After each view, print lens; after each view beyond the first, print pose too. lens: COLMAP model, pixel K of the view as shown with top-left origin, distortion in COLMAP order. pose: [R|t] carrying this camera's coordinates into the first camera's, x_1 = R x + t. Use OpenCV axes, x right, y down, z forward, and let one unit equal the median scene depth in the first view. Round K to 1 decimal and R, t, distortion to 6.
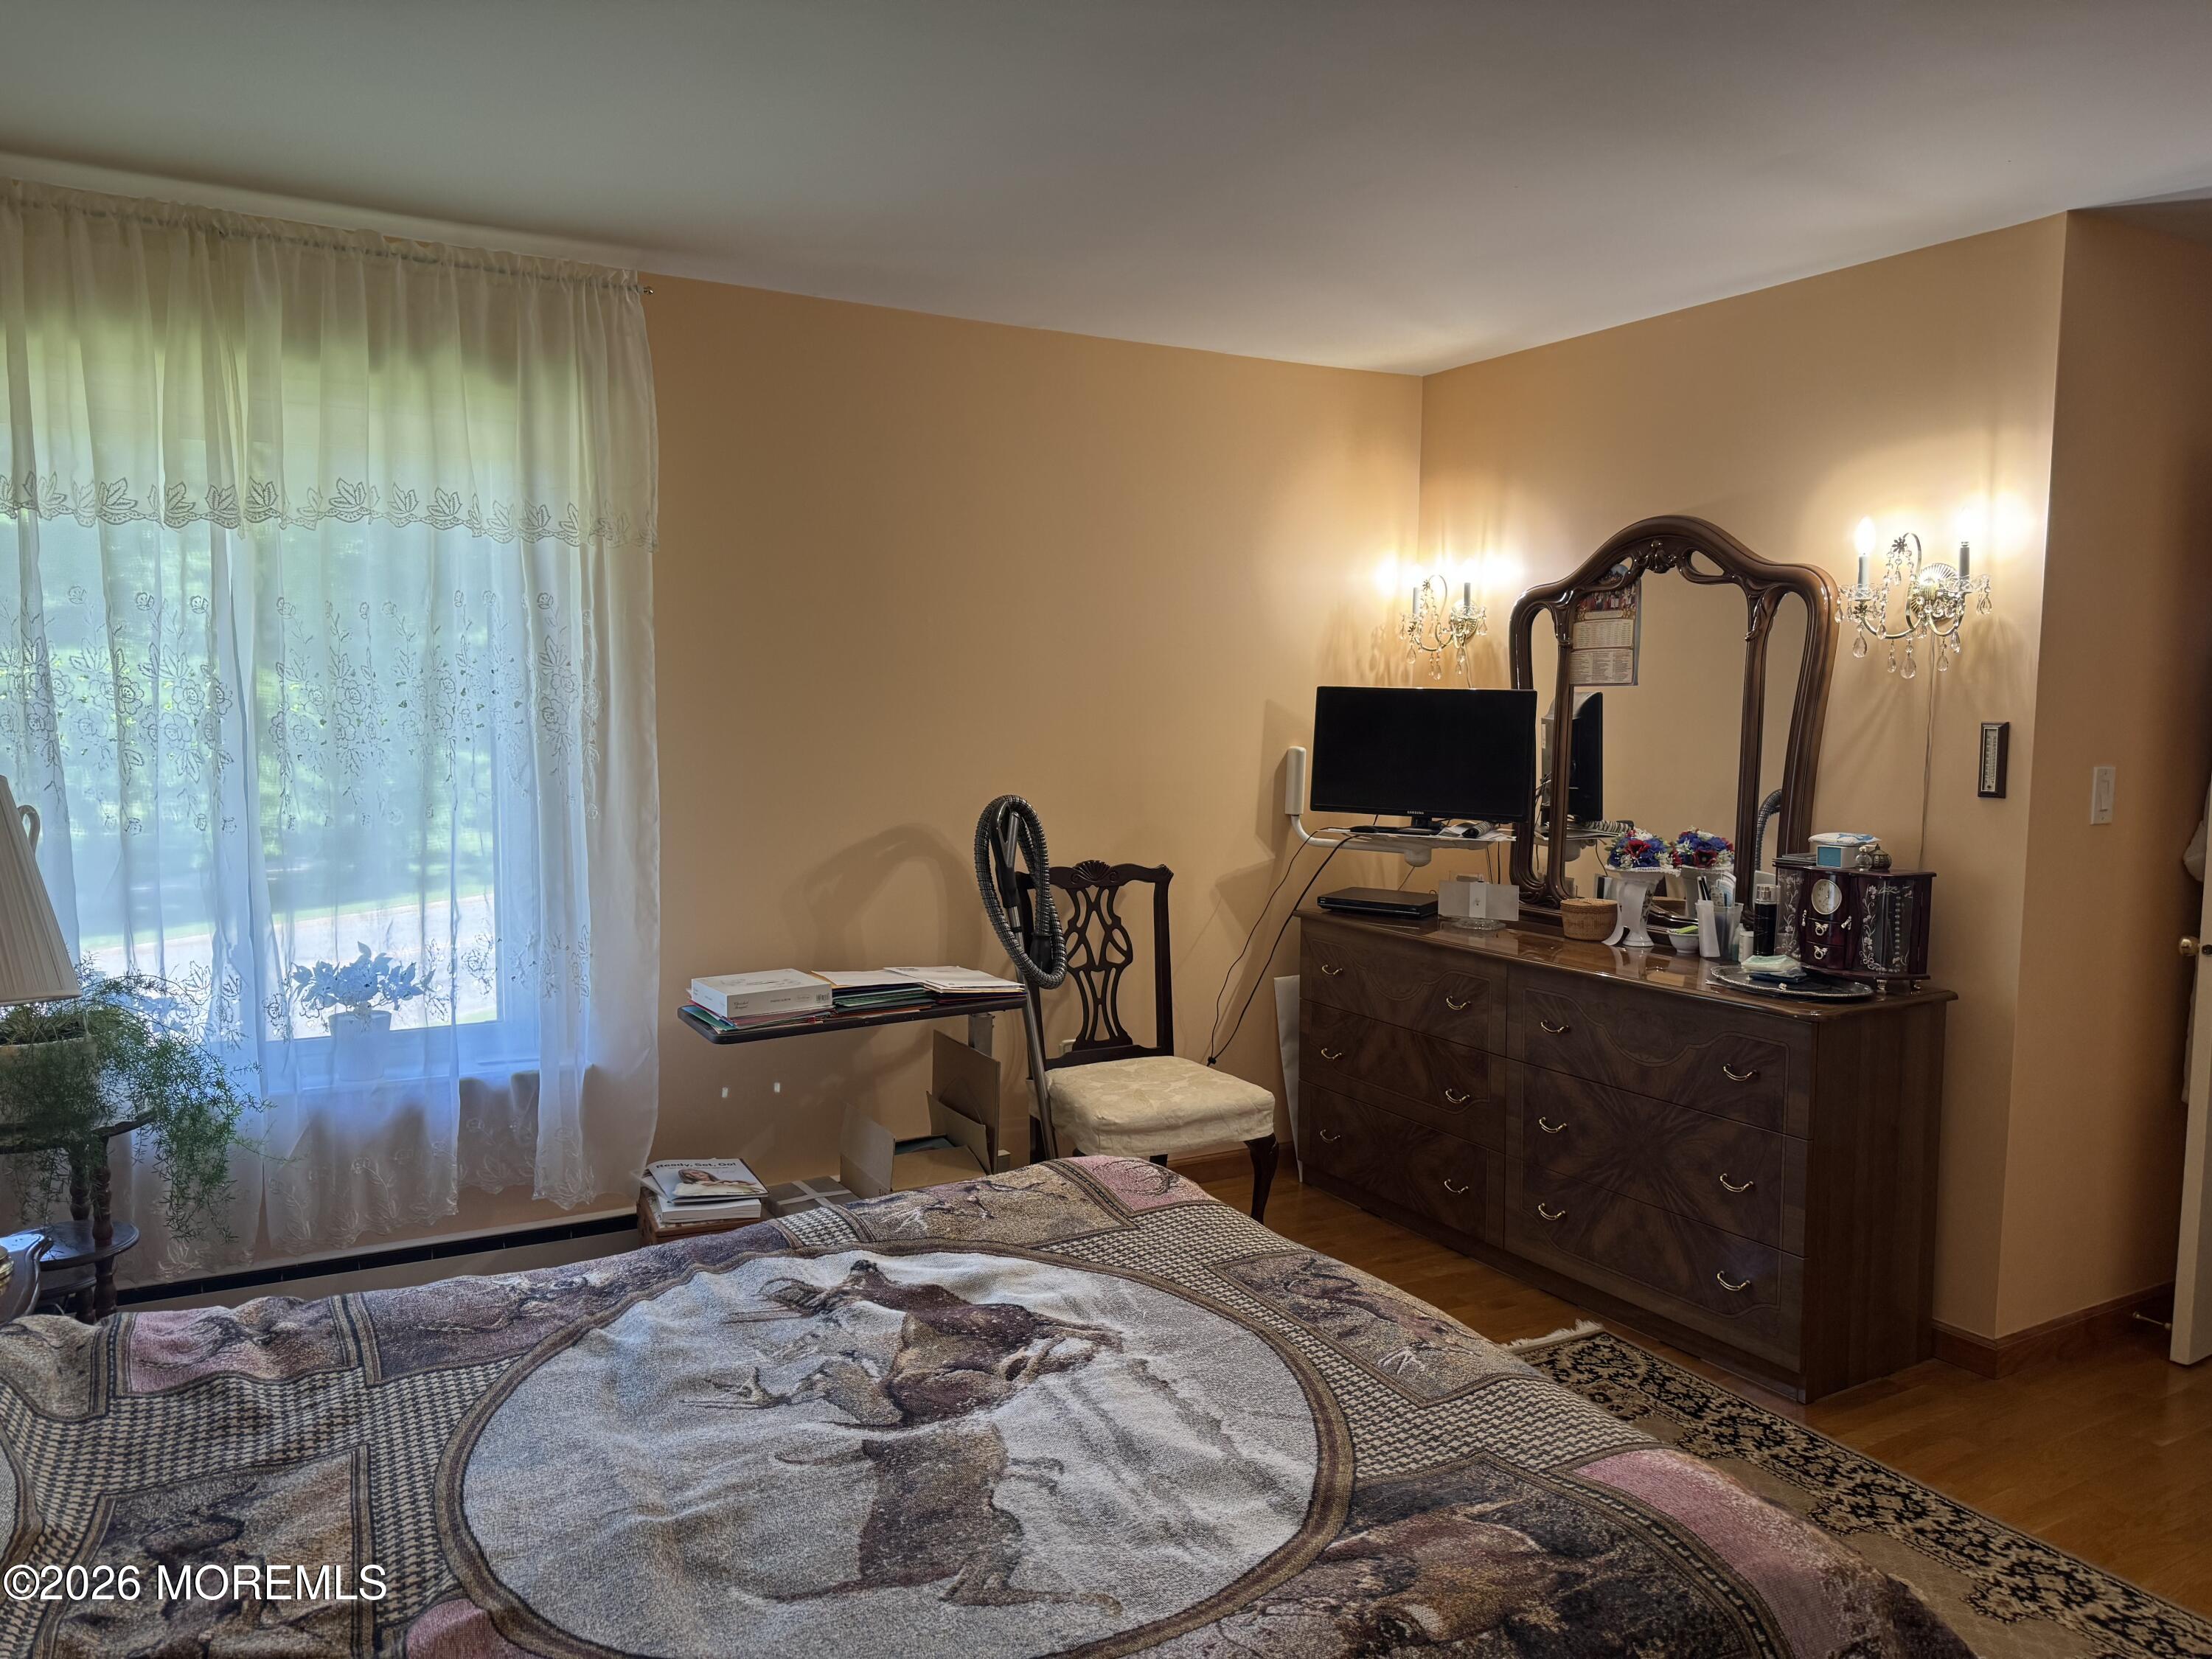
lens RADIAL K [[1547.4, 0, 1106.0], [0, 1547.4, 829.5], [0, 0, 1]] dist [0.111060, -0.211567]
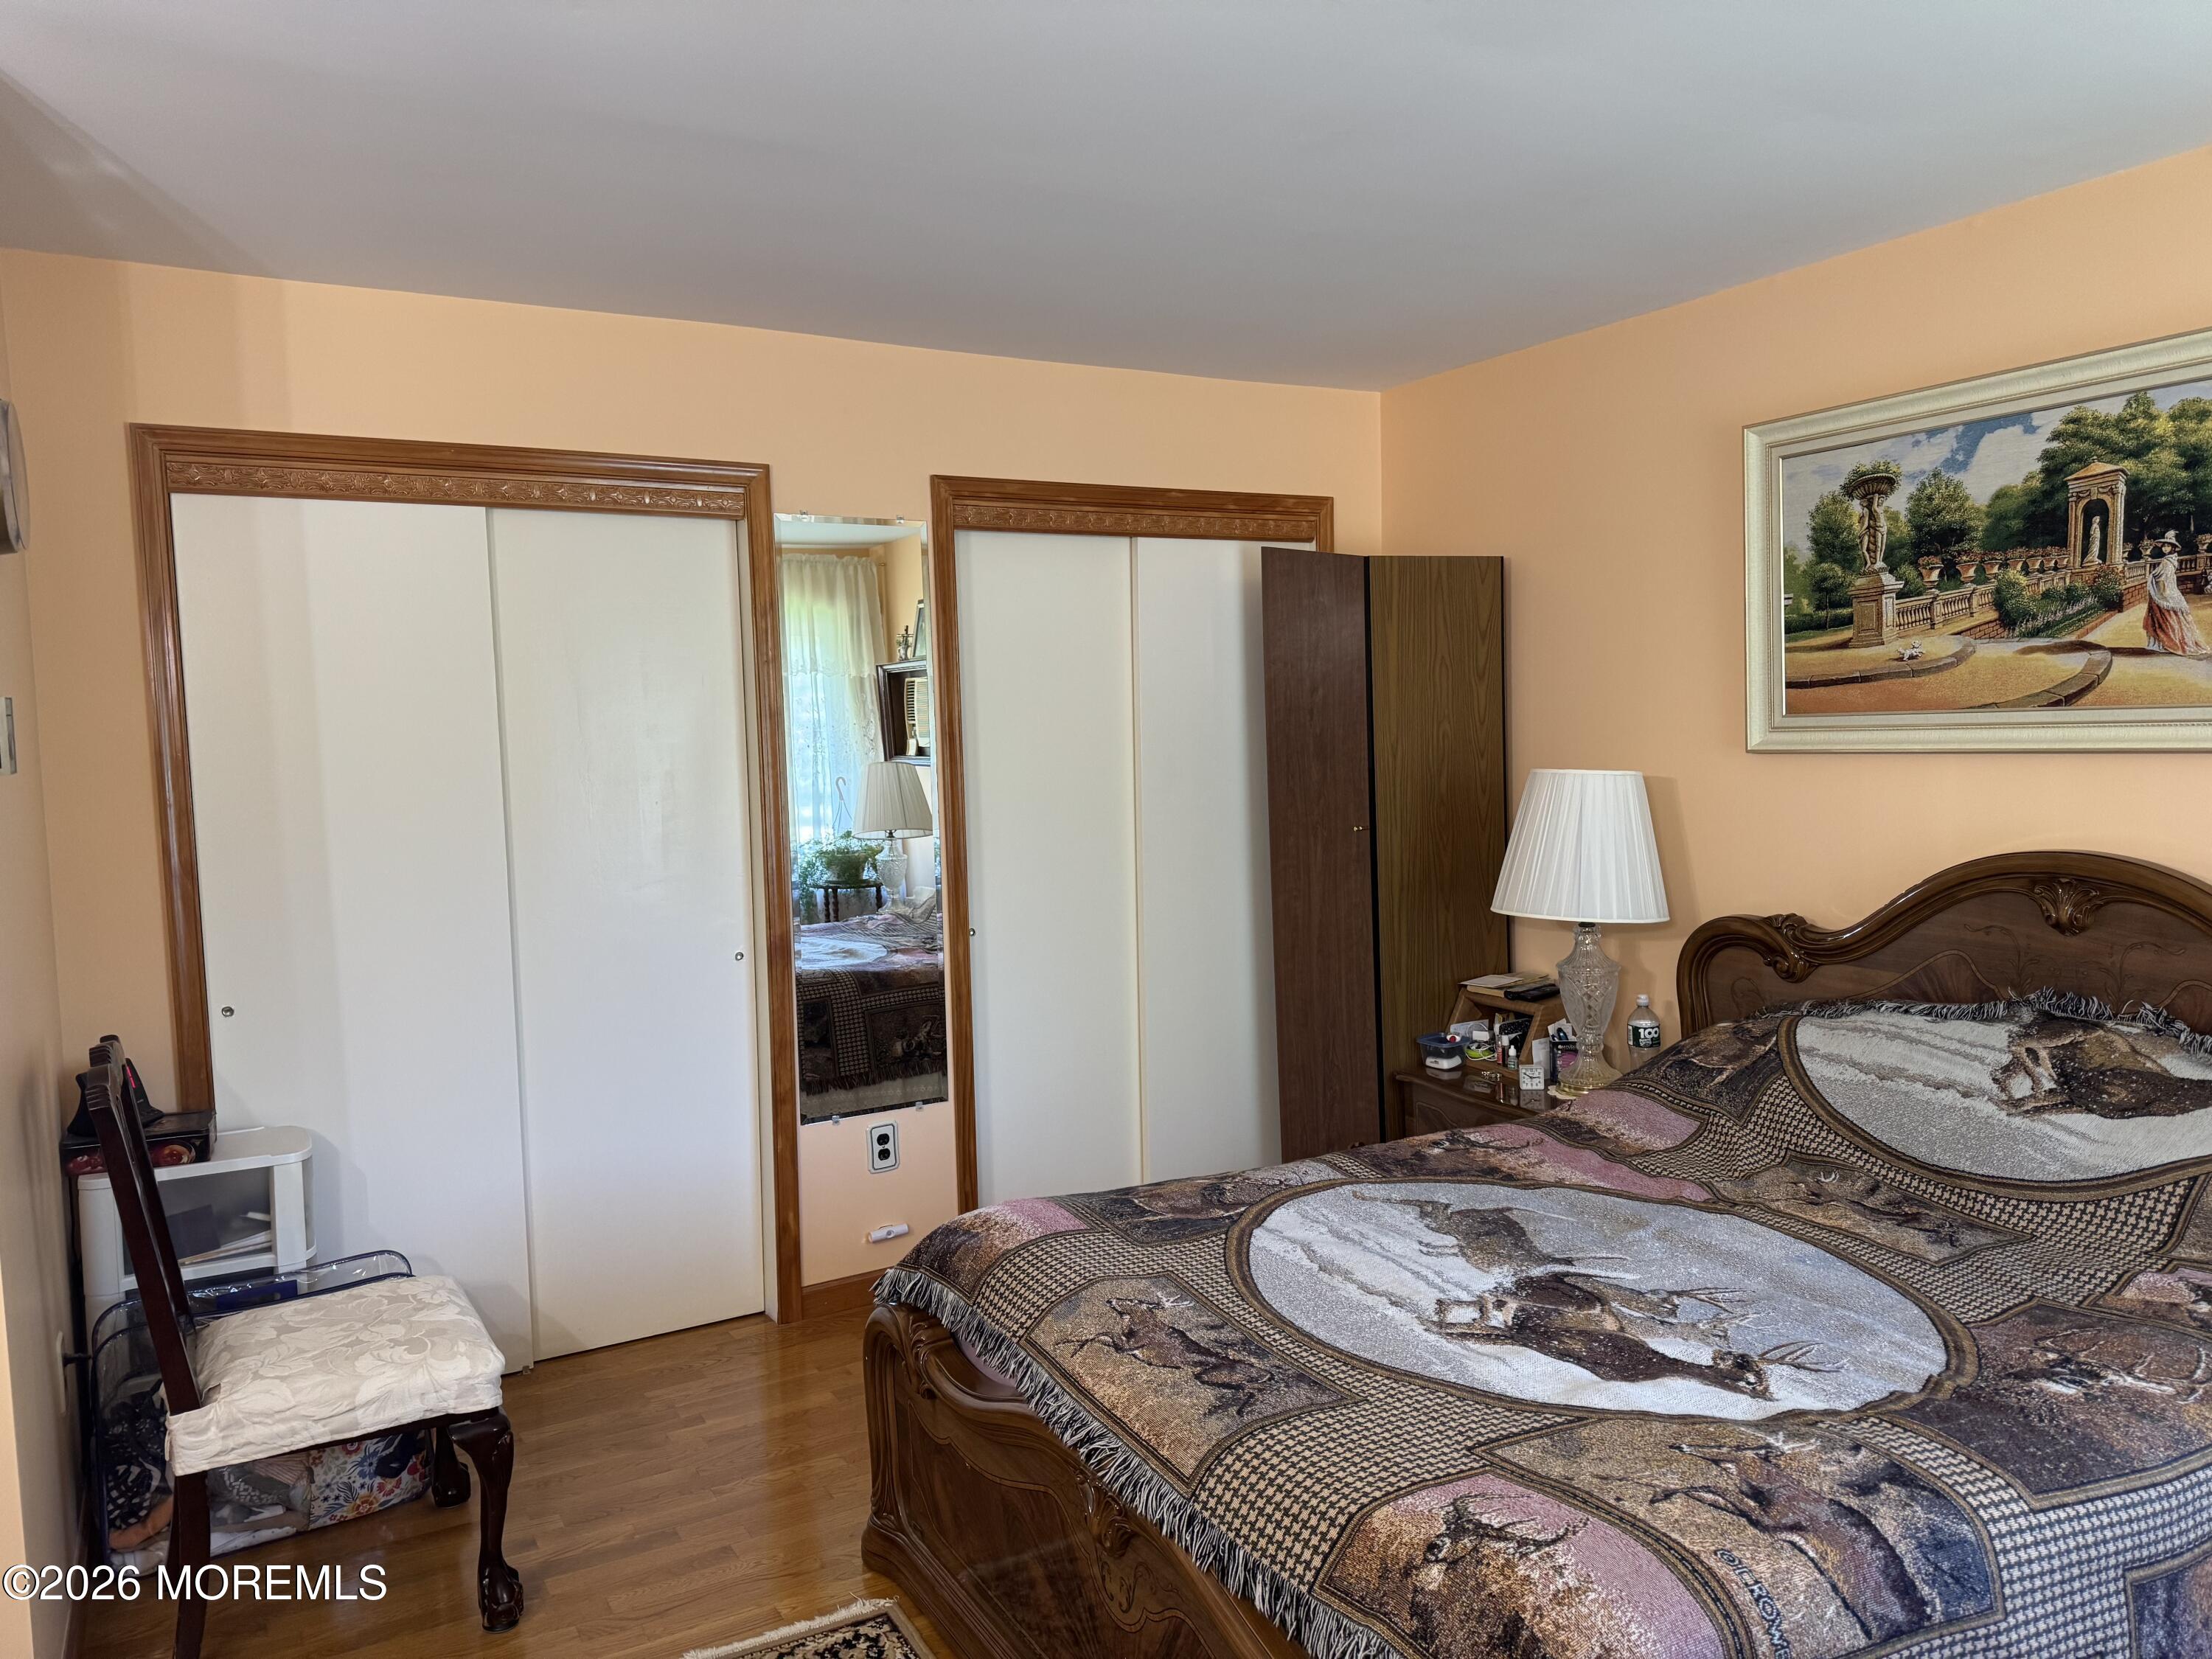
lens RADIAL K [[1547.4, 0, 1106.0], [0, 1547.4, 829.5], [0, 0, 1]] dist [0.111060, -0.211567]
pose [[-0.999736, 0.020807, -0.009795, 0.231701], [0.019184, 0.989425, 0.143770, -0.174840], [0.012683, 0.143544, -0.989563, 2.004112]]
